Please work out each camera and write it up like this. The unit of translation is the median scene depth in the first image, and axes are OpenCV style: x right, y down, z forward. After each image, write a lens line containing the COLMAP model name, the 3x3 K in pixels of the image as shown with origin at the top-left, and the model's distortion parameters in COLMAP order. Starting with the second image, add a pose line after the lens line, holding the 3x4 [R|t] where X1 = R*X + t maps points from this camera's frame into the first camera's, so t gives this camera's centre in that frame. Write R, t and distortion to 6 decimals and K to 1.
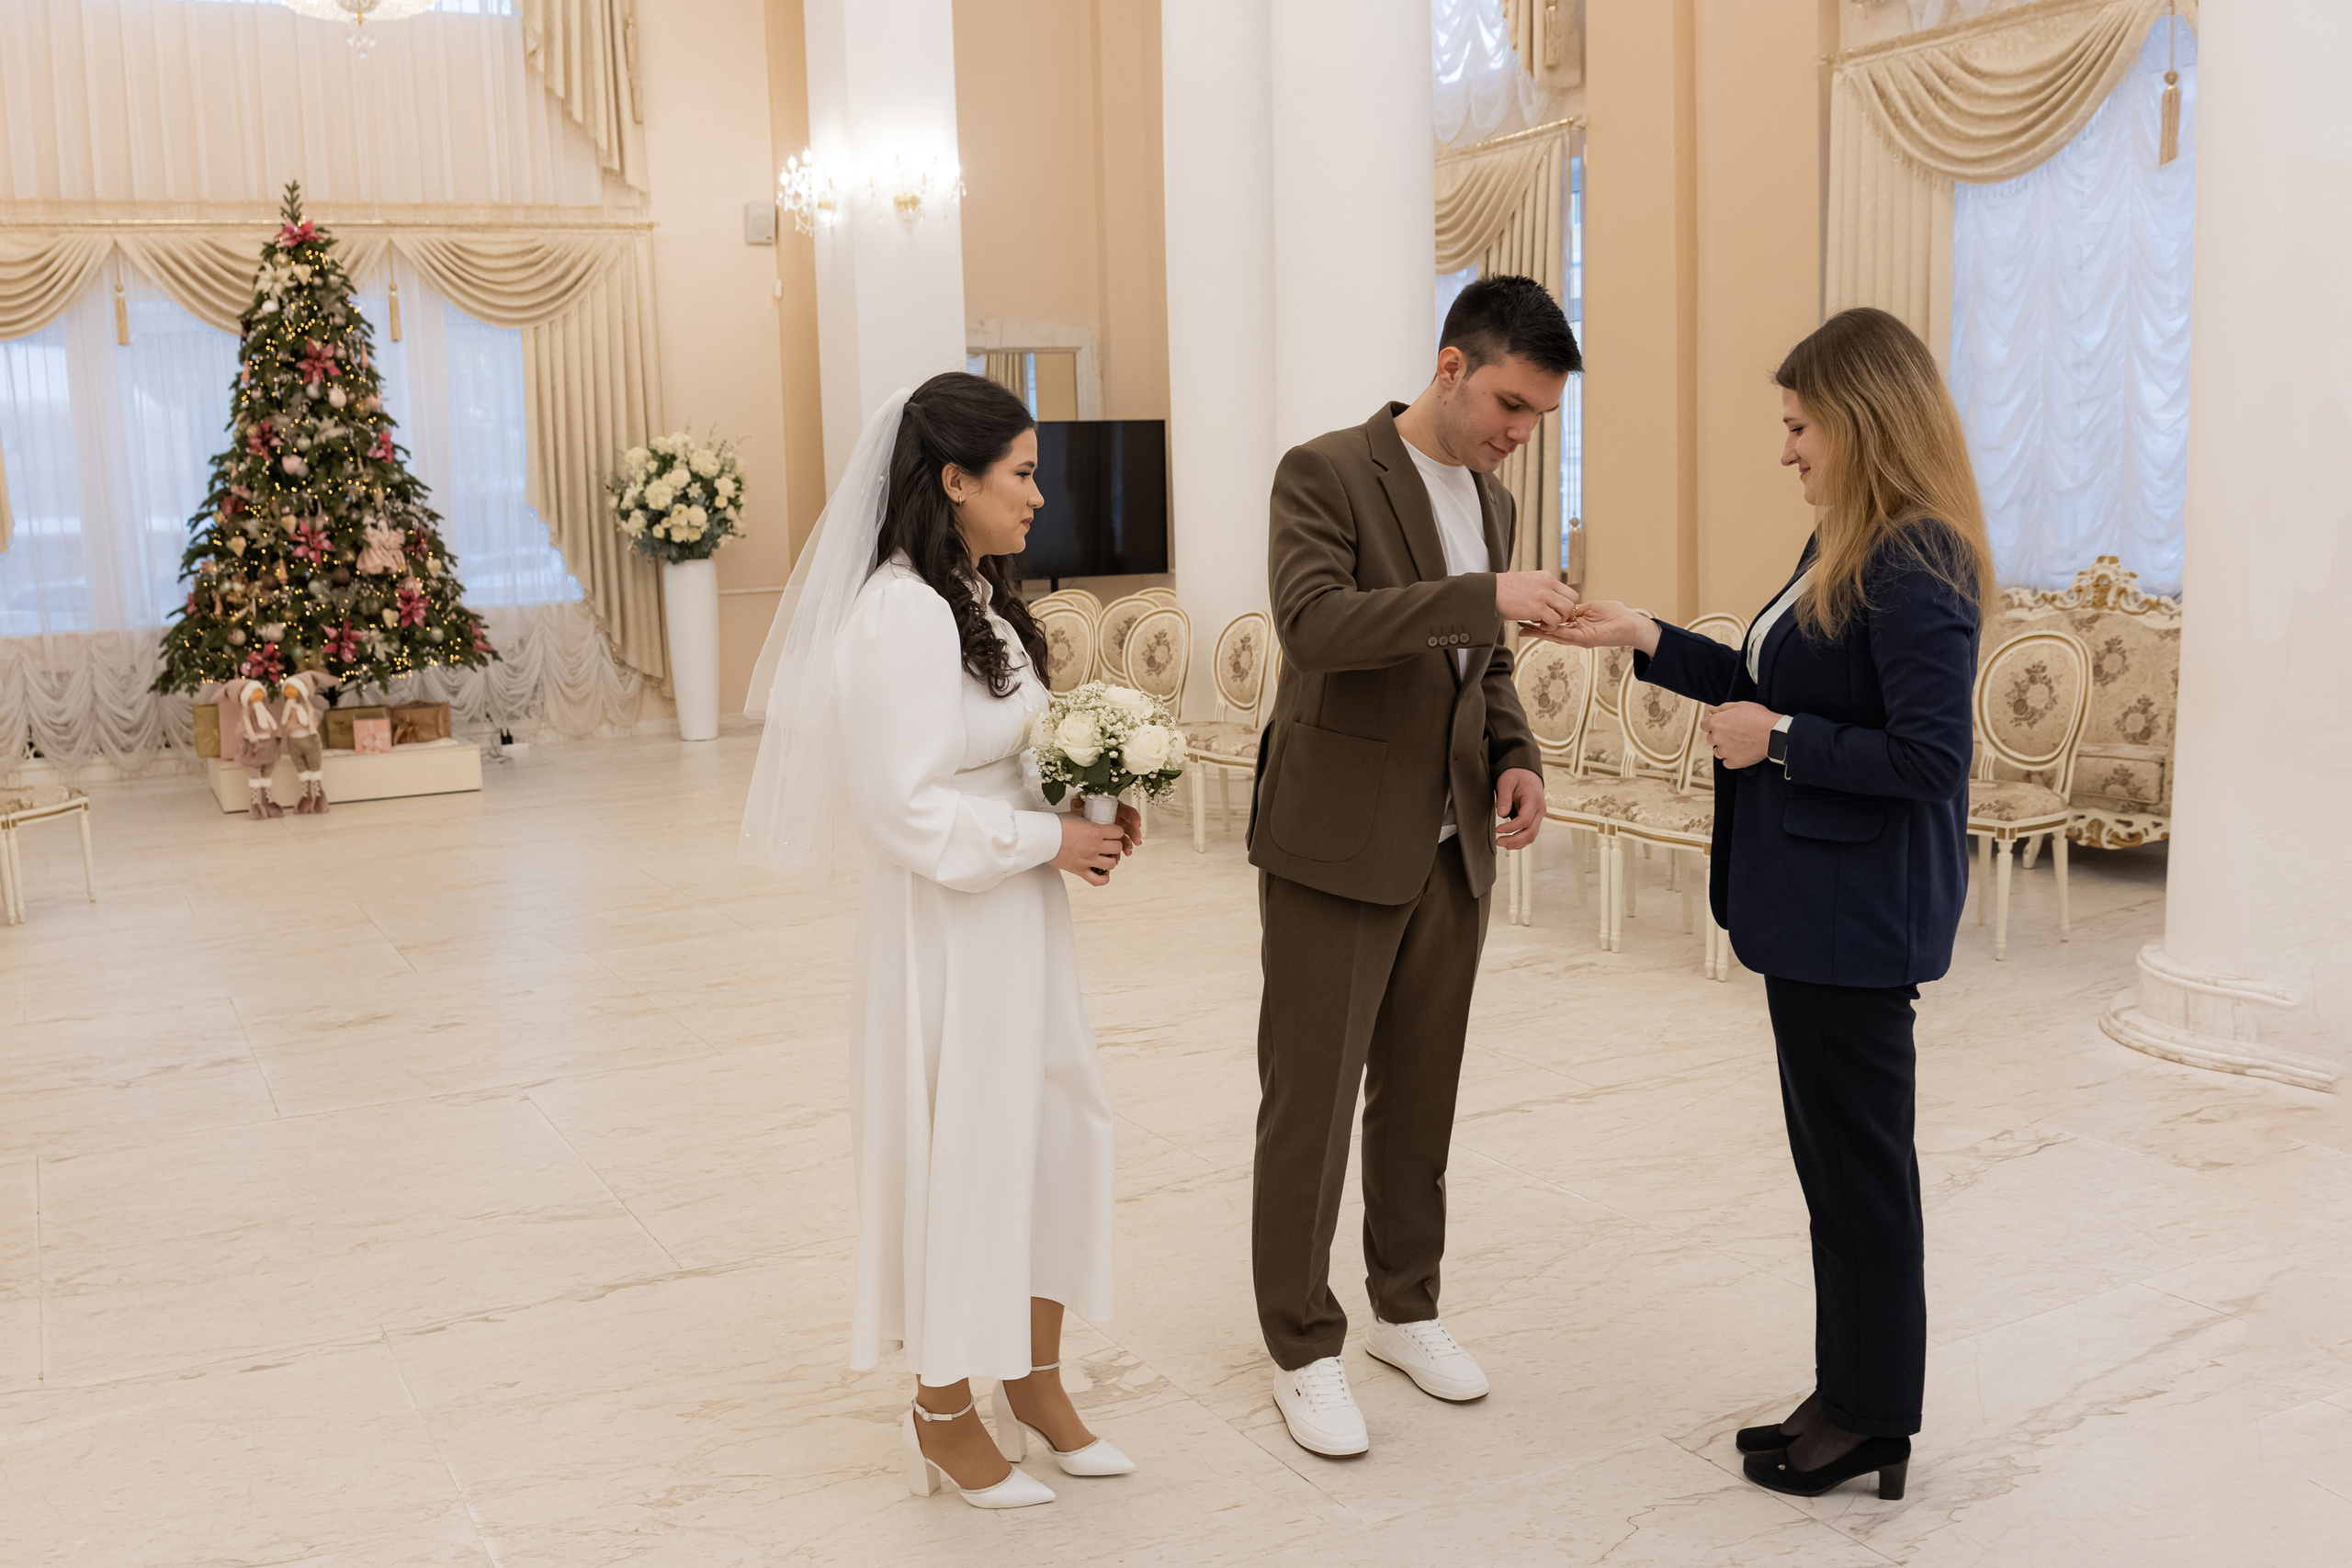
lens RADIAL K [[2033.4, 0, 1117.0], [0, 2033.4, 801.2], [0, 0, 1]] dist [-0.086842, 0.006091]
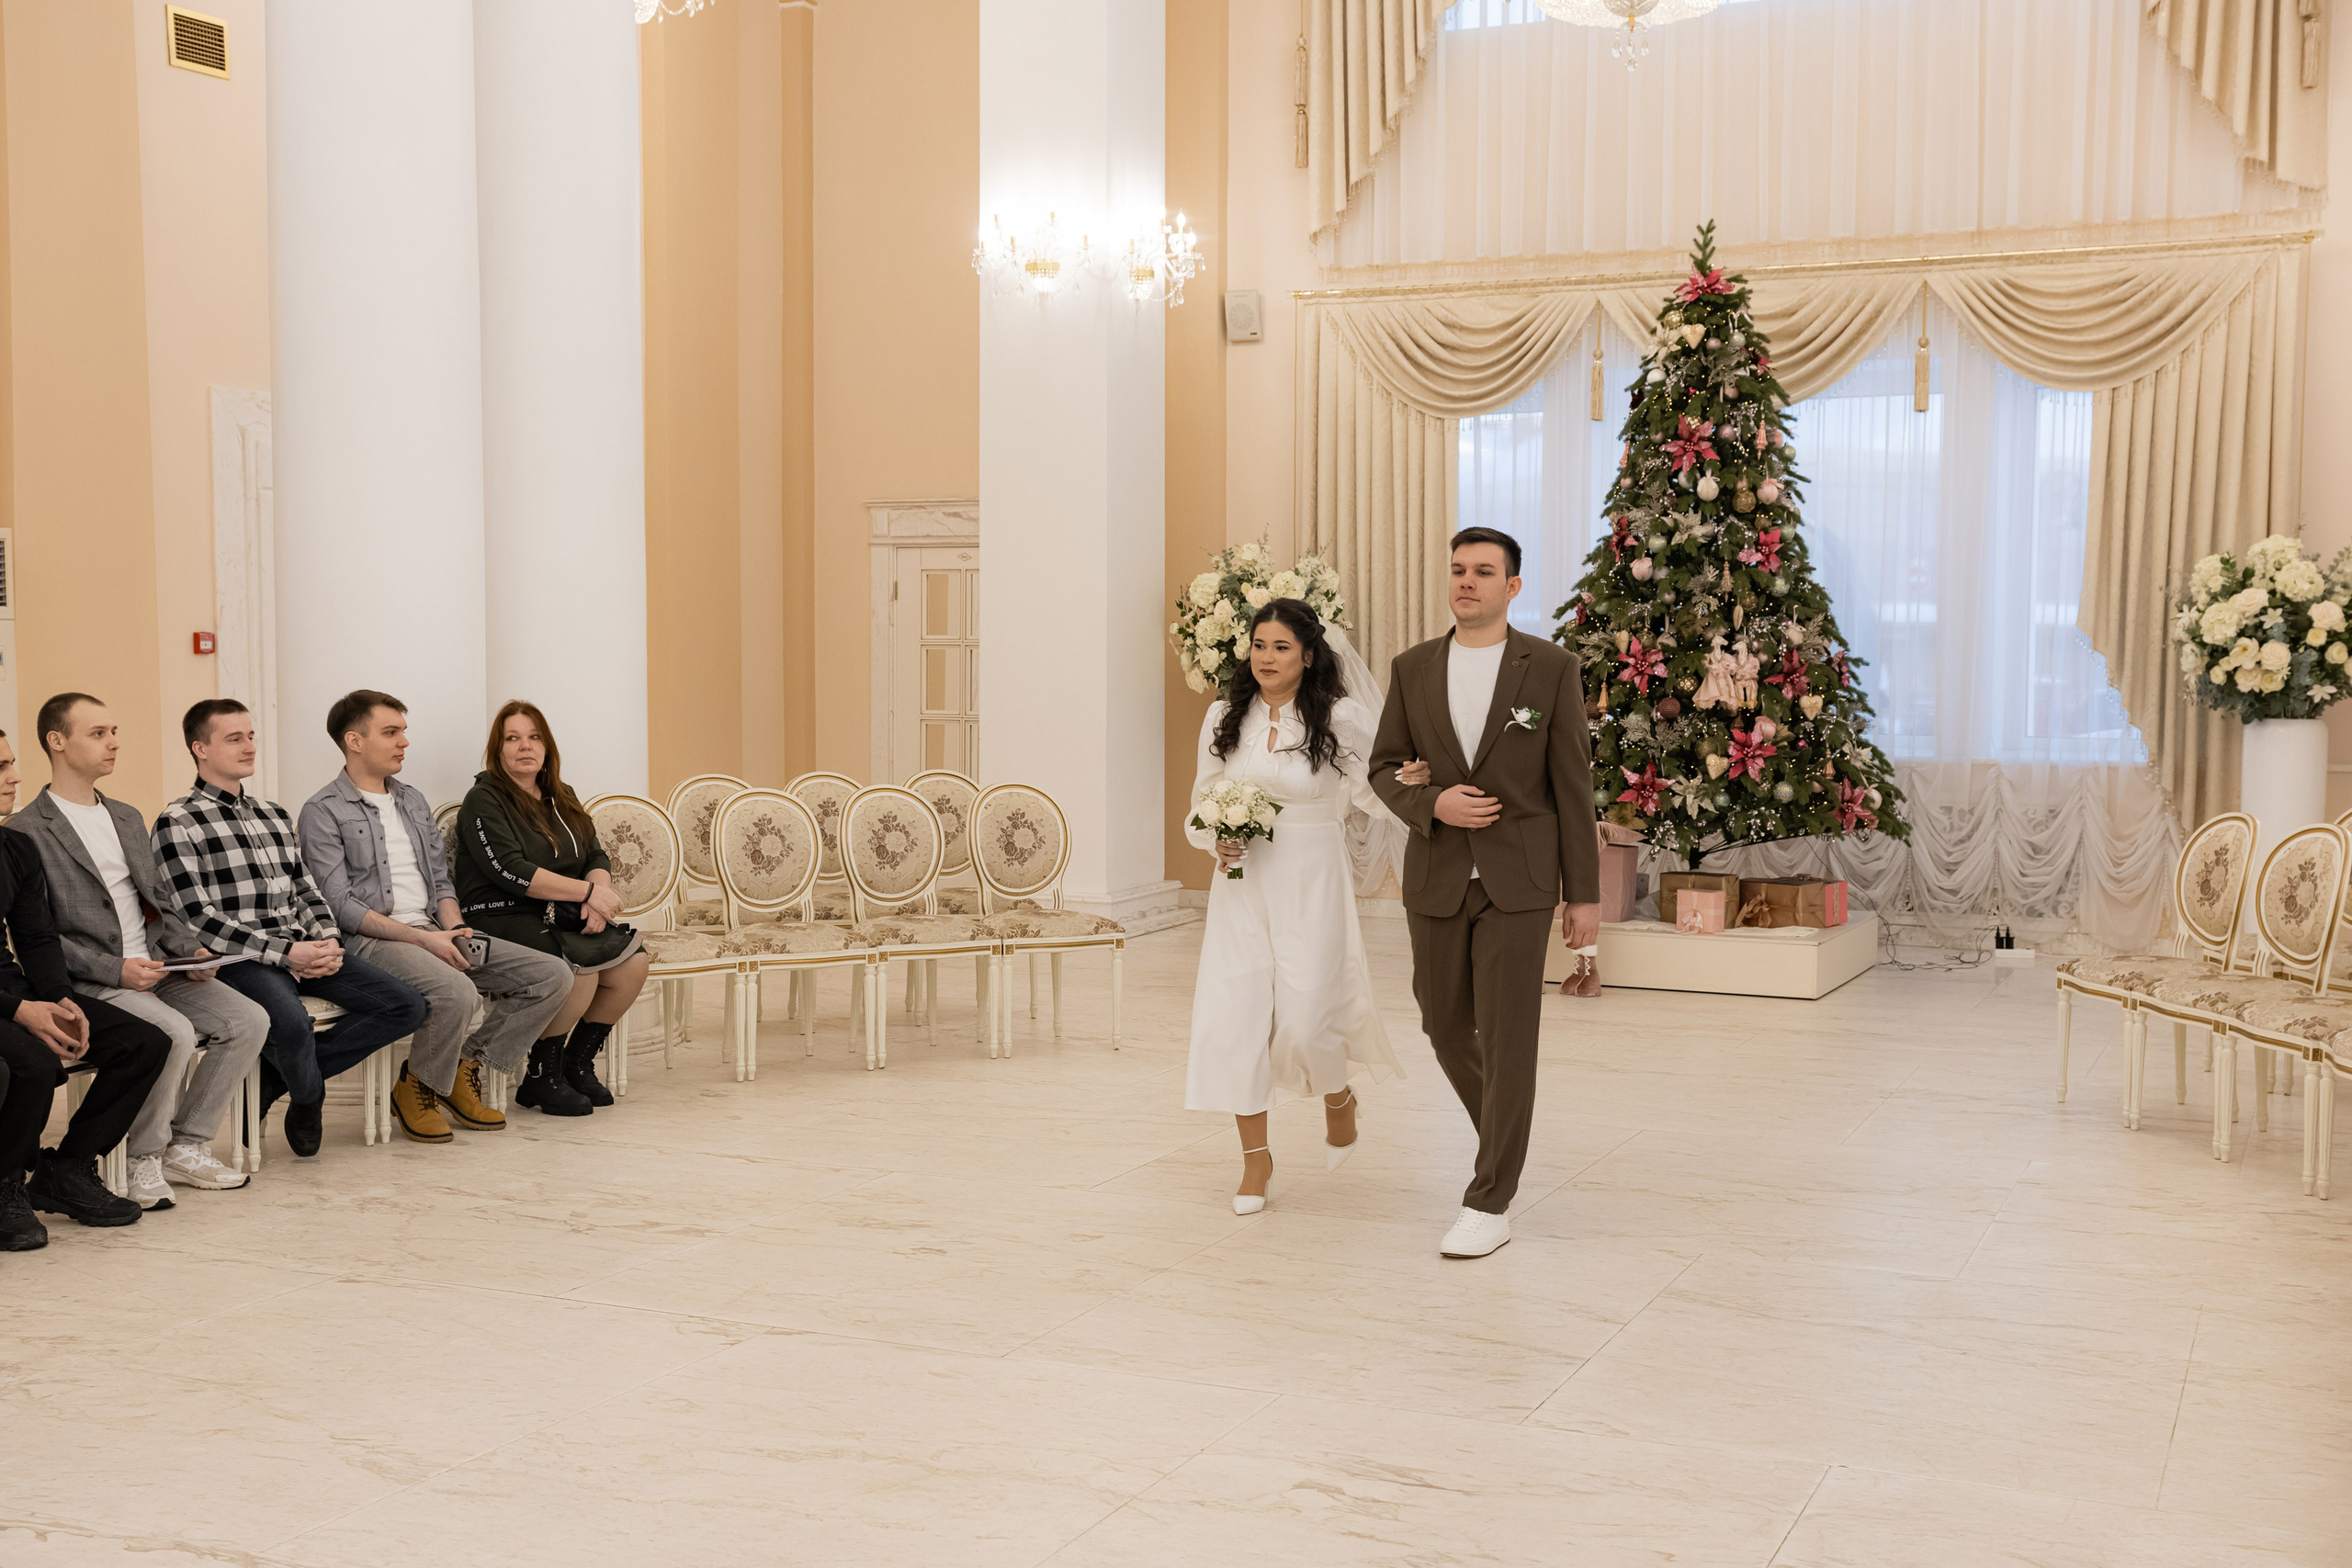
lens RADIAL K [[2580.2, 0, 1190.3], [0, 2580.2, 766.4], [0, 0, 1]] dist [0.009029, 0.000000]
pose [[0.631242, 0.080309, -0.771417, 0.287266], [-0.142147, 0.989756, -0.013278, -0.047521], [0.762449, 0.118037, 0.636191, 0.194339]]
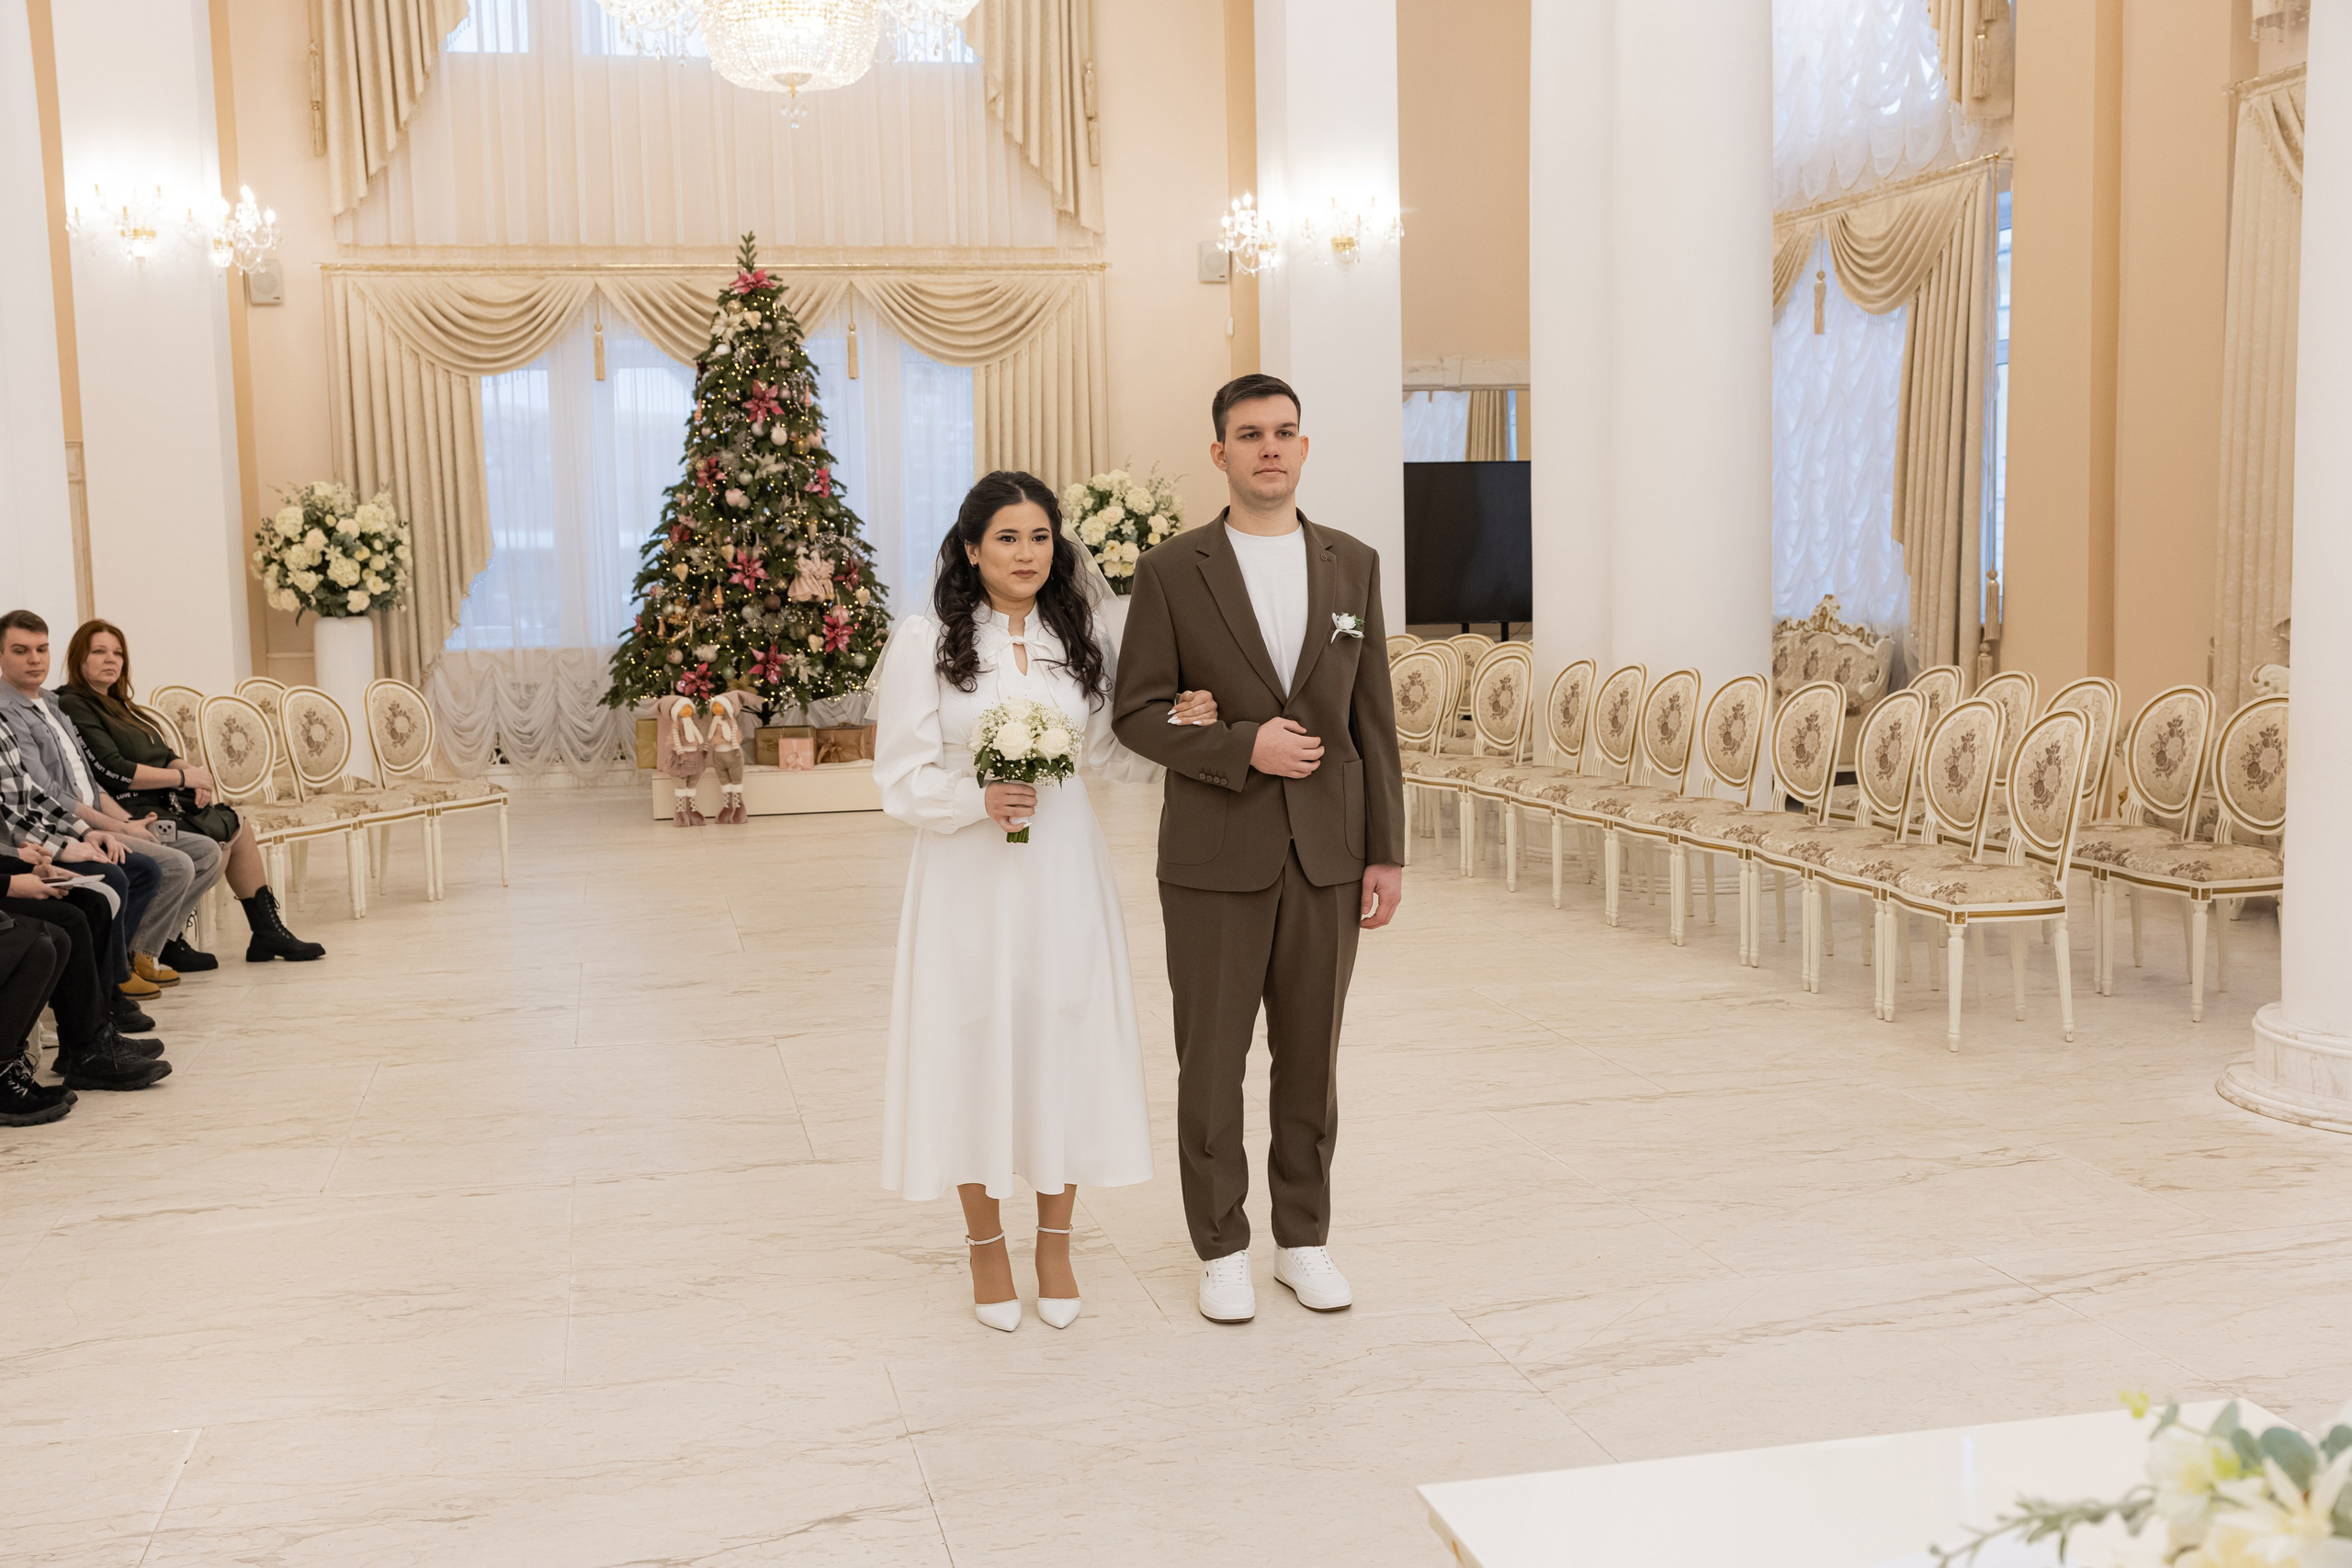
lens RADIAL K [[2279.1, 0, 1202.9], [0, 2279.1, 719.0], [0, 0, 1]] dist [-0.010453, 0.000000]
pose [[0.972556, 0.031765, -0.230490, 0.114184], [-0.046645, 0.997144, -0.059401, 0.010339], [0.227945, 0.068522, 0.971260, -0.116900]]
